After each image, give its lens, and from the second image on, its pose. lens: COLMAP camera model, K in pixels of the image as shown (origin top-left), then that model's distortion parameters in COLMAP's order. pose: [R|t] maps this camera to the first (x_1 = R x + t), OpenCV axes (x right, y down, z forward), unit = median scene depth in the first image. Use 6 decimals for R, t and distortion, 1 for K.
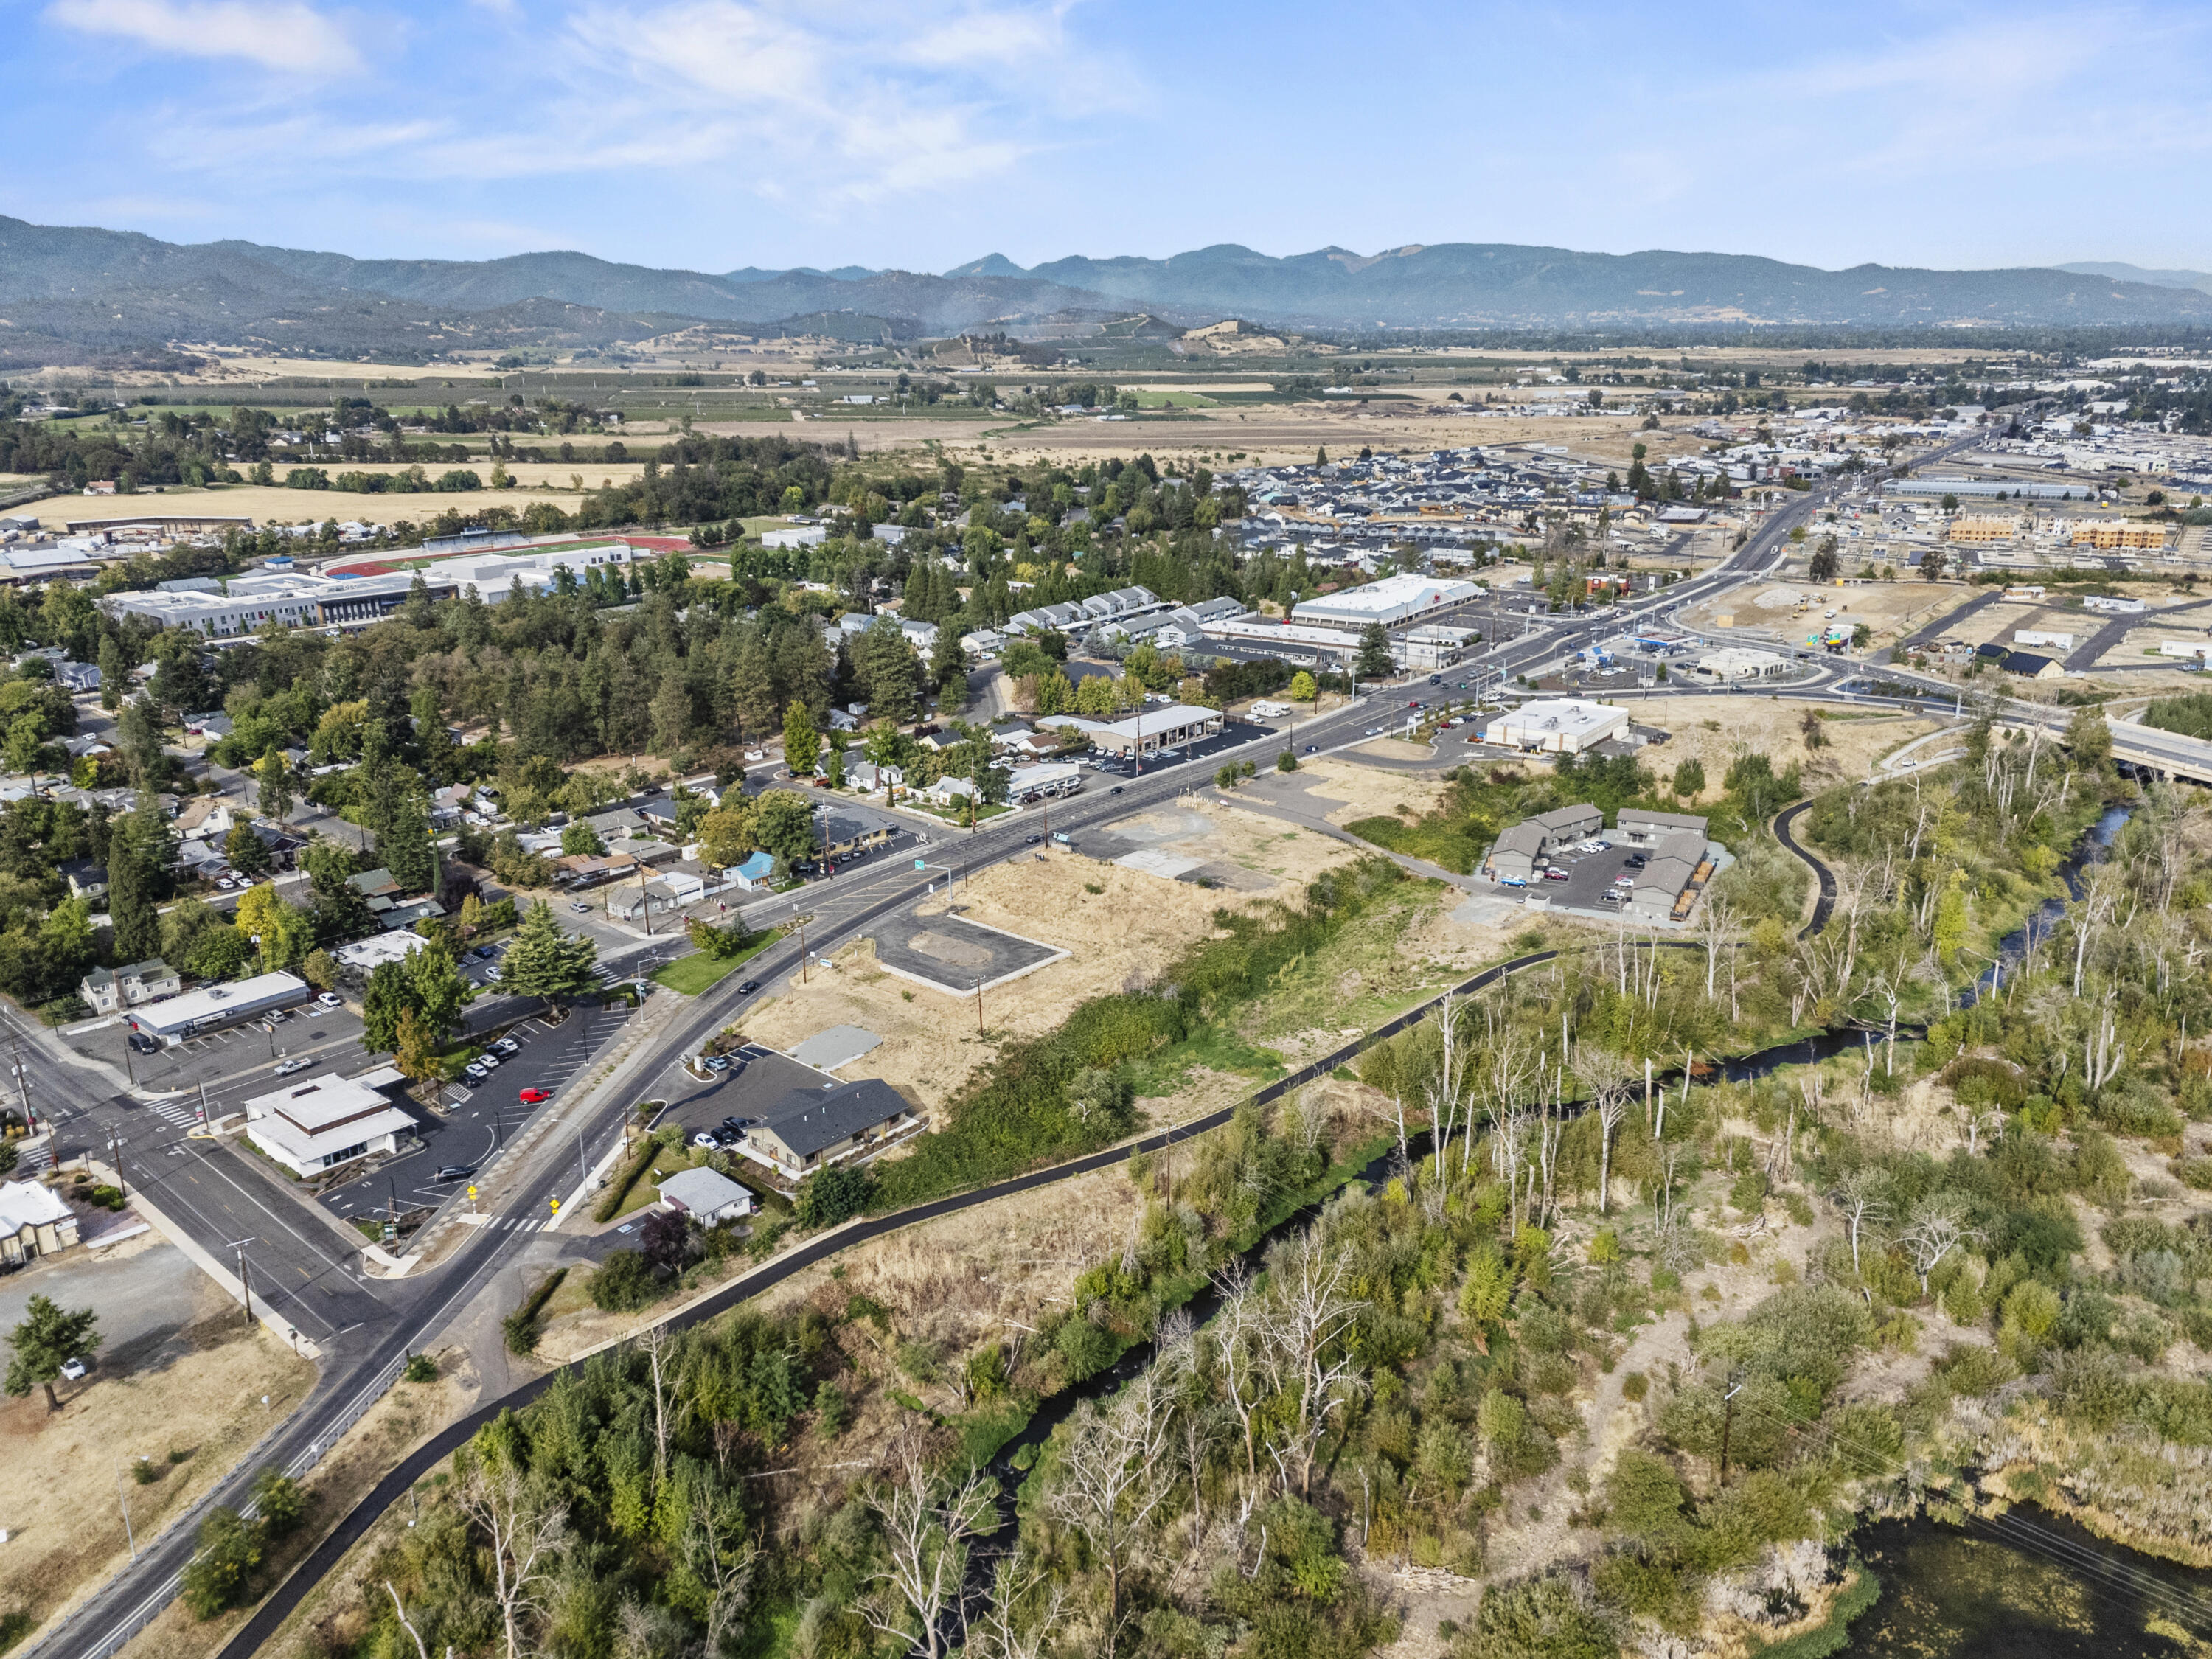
lens RADIAL K [[1676.7, 0, 1106.0], [0, 1676.7, 829.5], [0, 0, 1]] dist [0.084109, -0.091006]
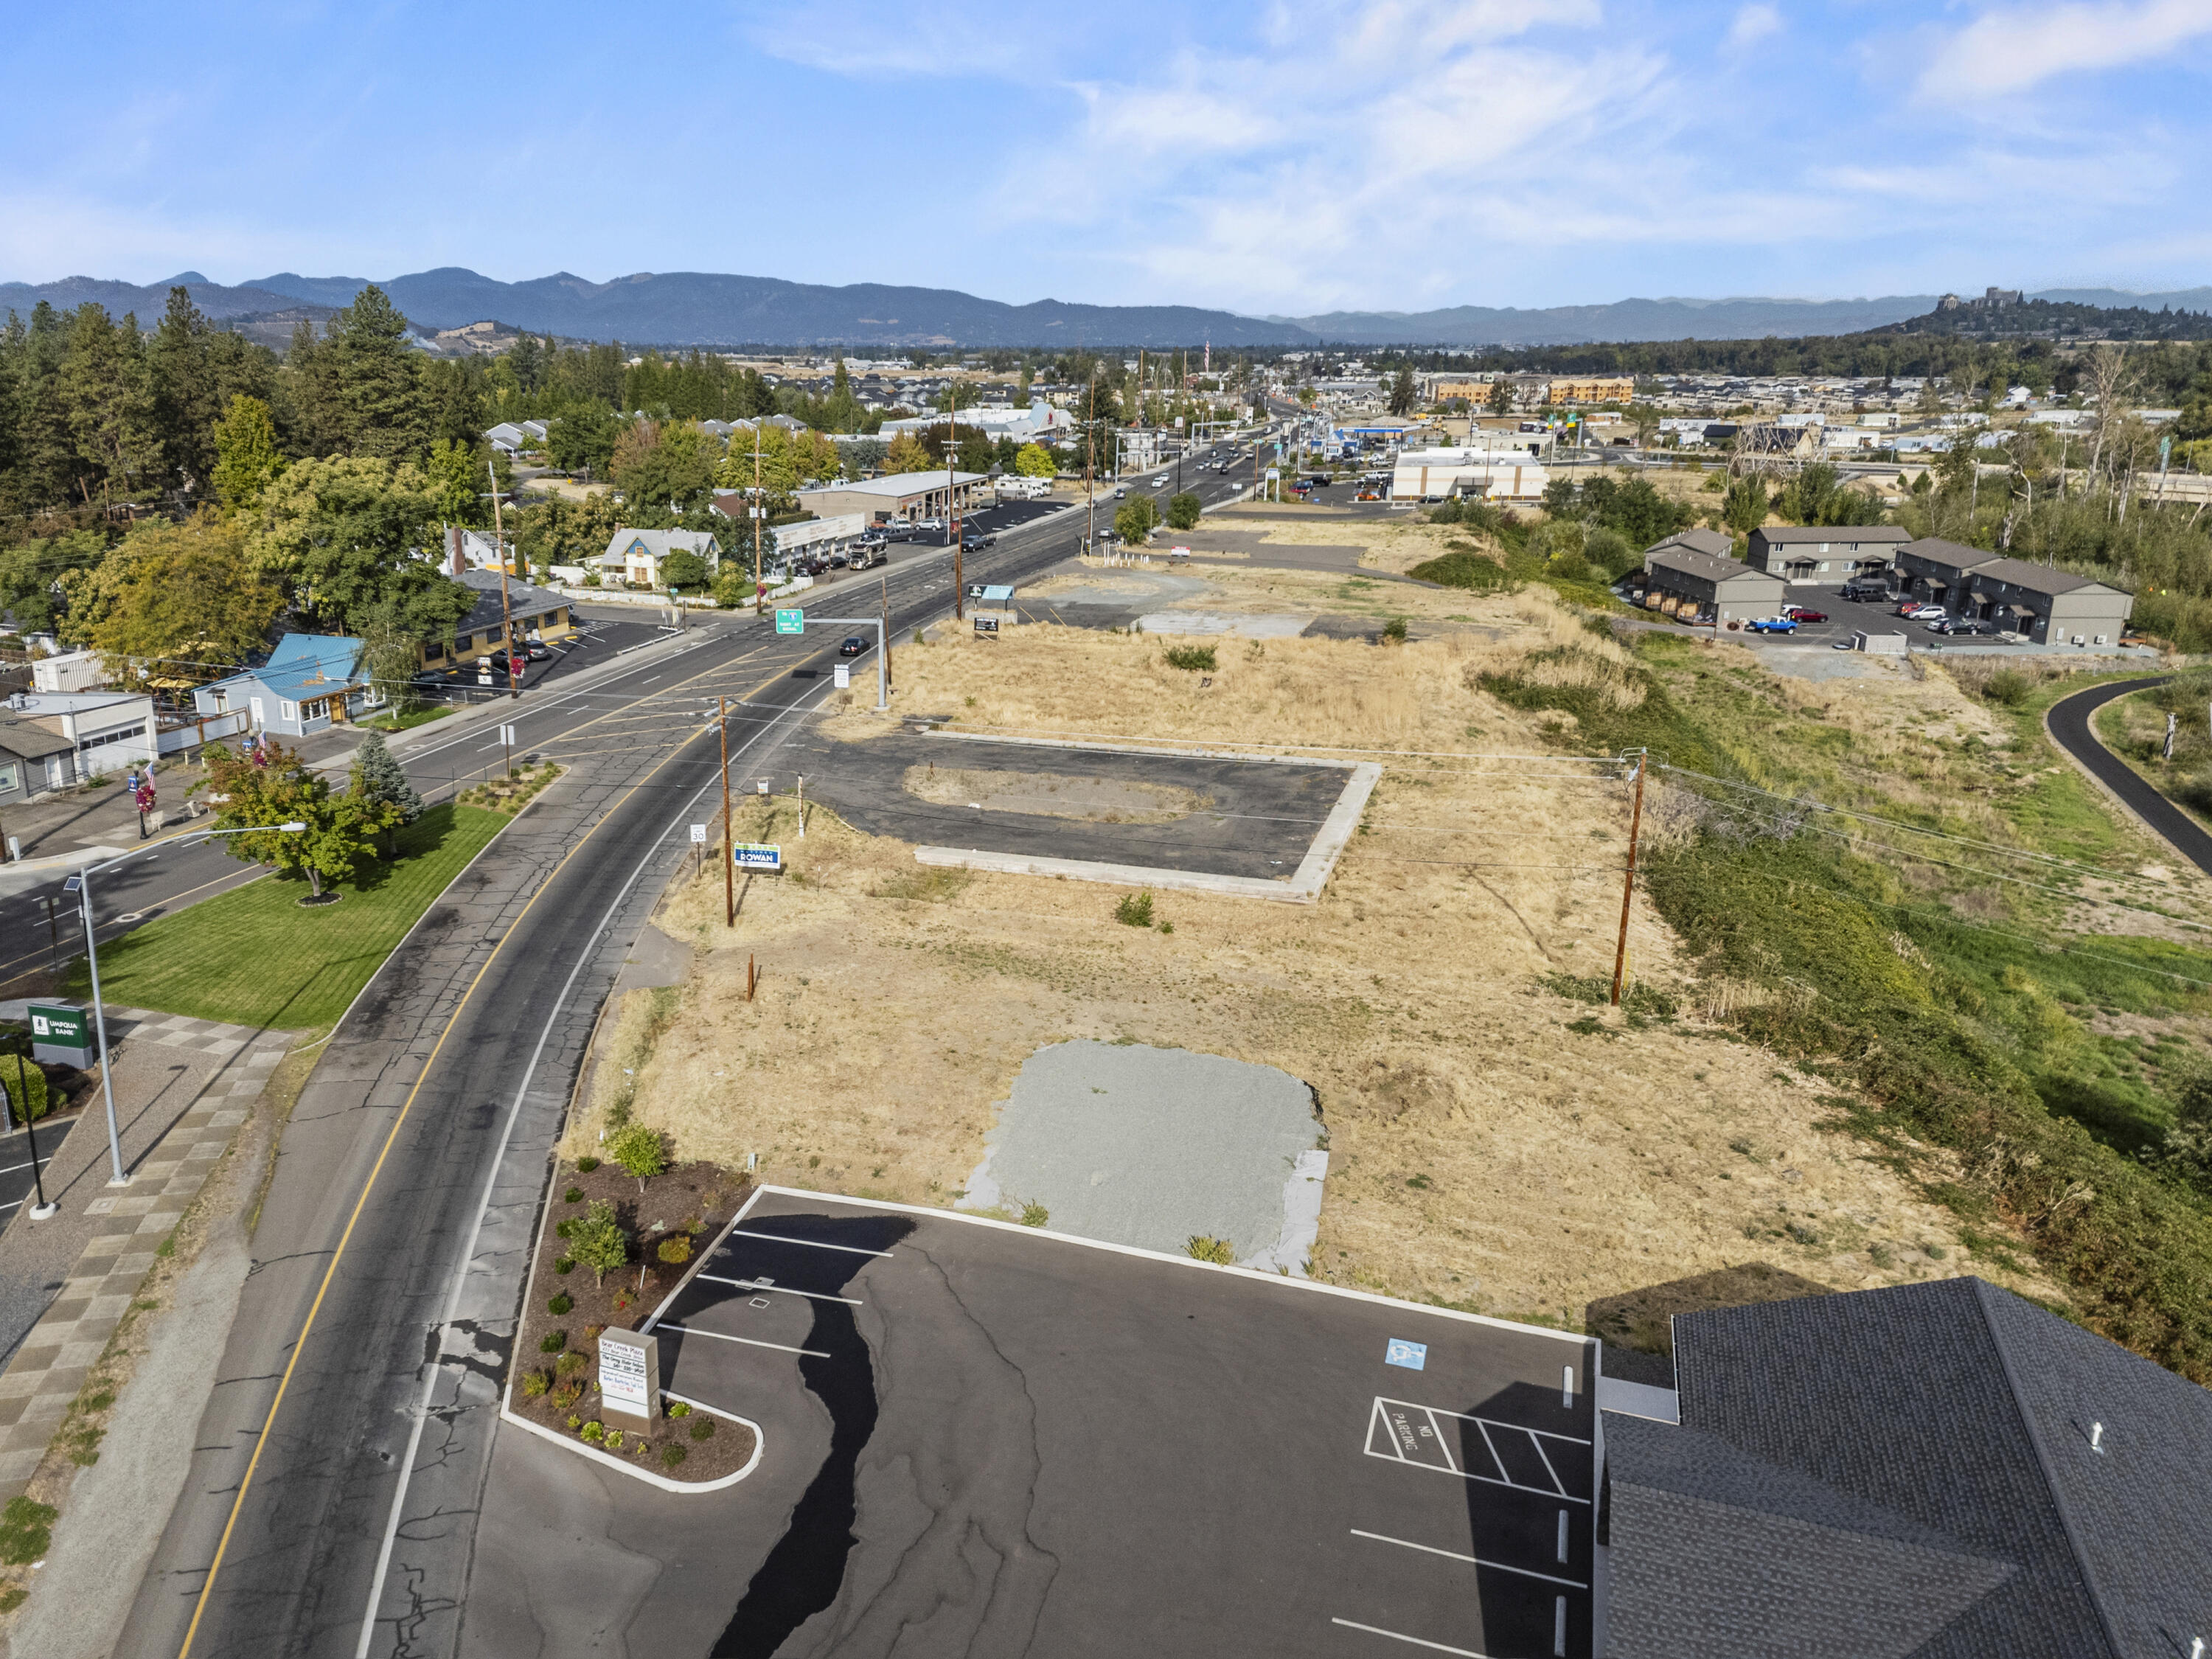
lens RADIAL K [[1567.3, 0, 1004.0], [0, 1567.3, 821.3], [0, 0, 1]] dist [0.061708, -0.047821]
pose [[0.923992, -0.102303, 0.368475, -0.181810], [0.105203, 0.994375, 0.012270, 0.059731], [-0.367657, 0.027427, 0.929557, 0.586813]]
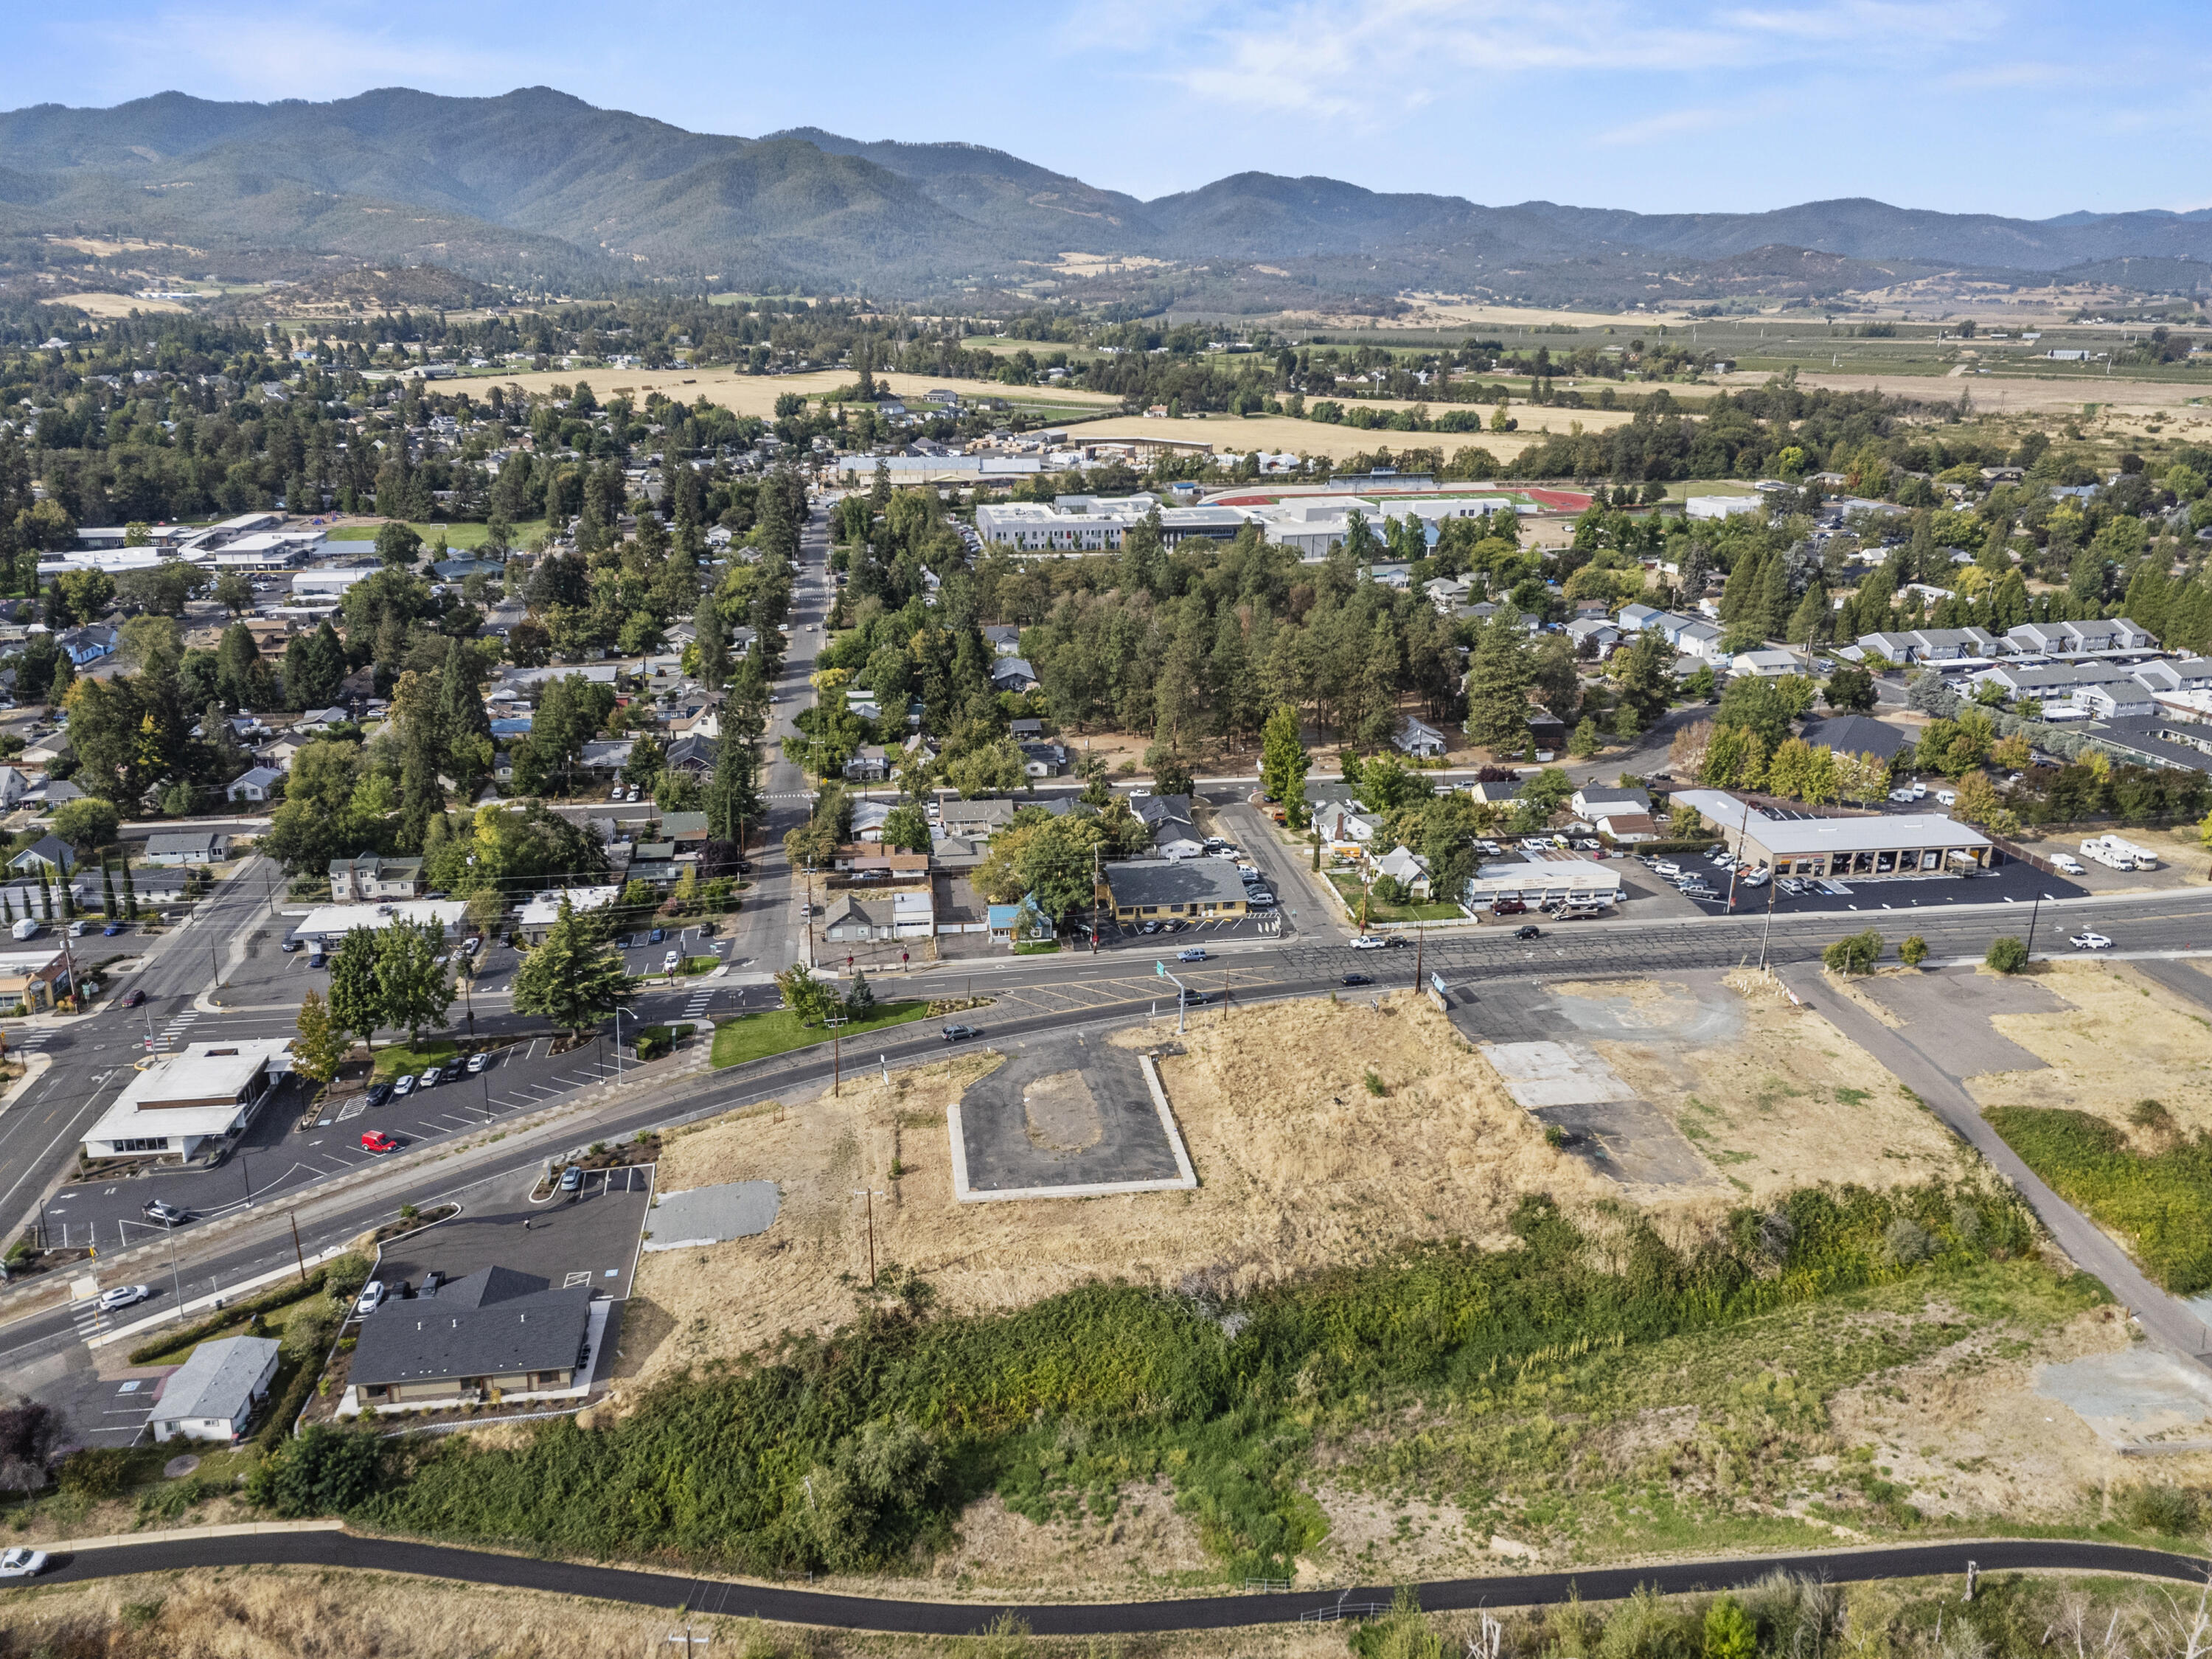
lens RADIAL K [[1630.0, 0, 1049.7], [0, 1630.0, 824.7], [0, 0, 1]] dist [0.070782, -0.075829]
pose [[0.744456, 0.215708, -0.631867, 0.237690], [-0.196638, 0.975234, 0.101252, -0.086250], [0.638059, 0.048872, 0.768435, 0.410051]]
